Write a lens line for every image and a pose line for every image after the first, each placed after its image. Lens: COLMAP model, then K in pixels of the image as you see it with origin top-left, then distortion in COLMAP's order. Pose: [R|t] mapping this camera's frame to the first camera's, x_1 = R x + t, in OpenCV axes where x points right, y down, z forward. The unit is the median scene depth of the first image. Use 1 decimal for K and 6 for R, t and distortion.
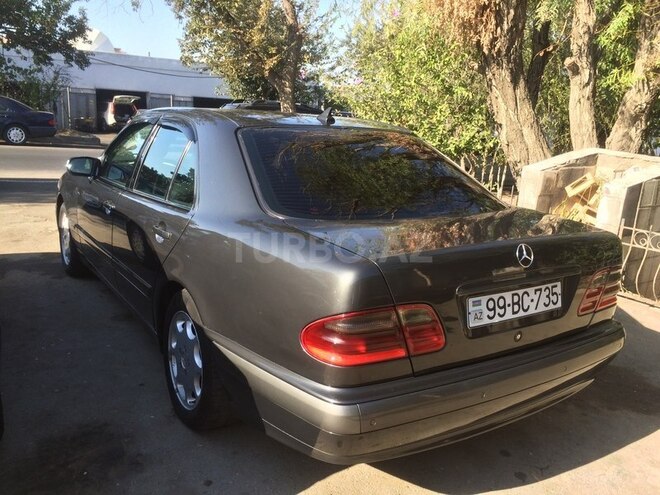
lens RADIAL K [[560.0, 0, 330.9], [0, 560.0, 257.1], [0, 0, 1]] dist [0.068174, -0.088828]
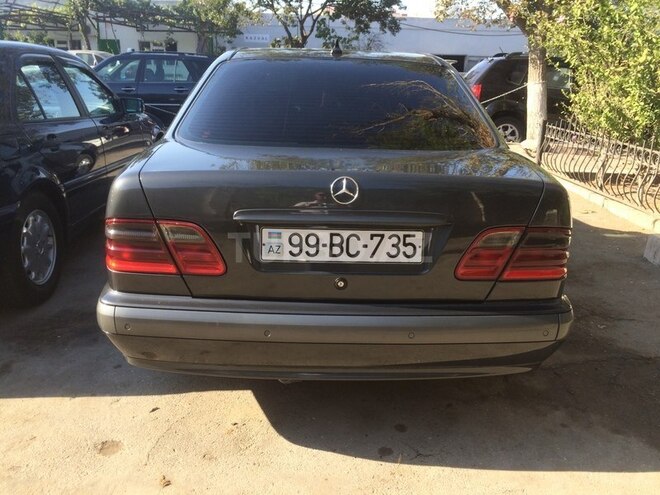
lens RADIAL K [[560.0, 0, 330.9], [0, 560.0, 257.1], [0, 0, 1]] dist [0.068174, -0.088828]
pose [[0.843731, 0.141201, -0.517861, 0.741428], [-0.111330, 0.989835, 0.088504, 0.023418], [0.525094, -0.017020, 0.850874, 0.242761]]
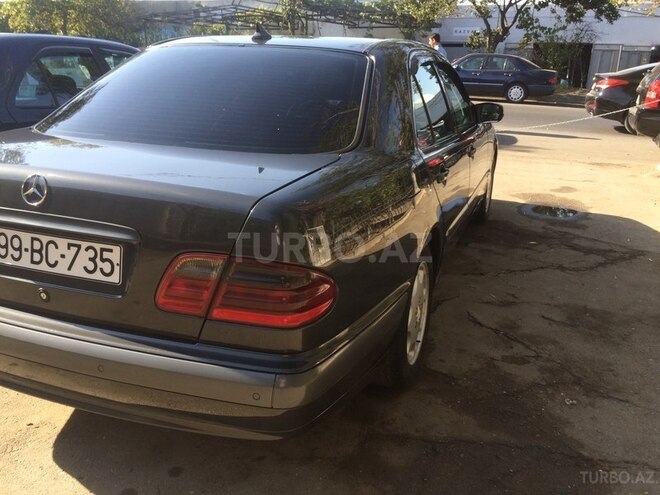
lens RADIAL K [[560.0, 0, 330.9], [0, 560.0, 257.1], [0, 0, 1]] dist [0.068174, -0.088828]
pose [[0.586790, 0.232124, -0.775755, 1.113684], [-0.186181, 0.971040, 0.149728, -0.095733], [0.788044, 0.056572, 0.613014, 0.806496]]
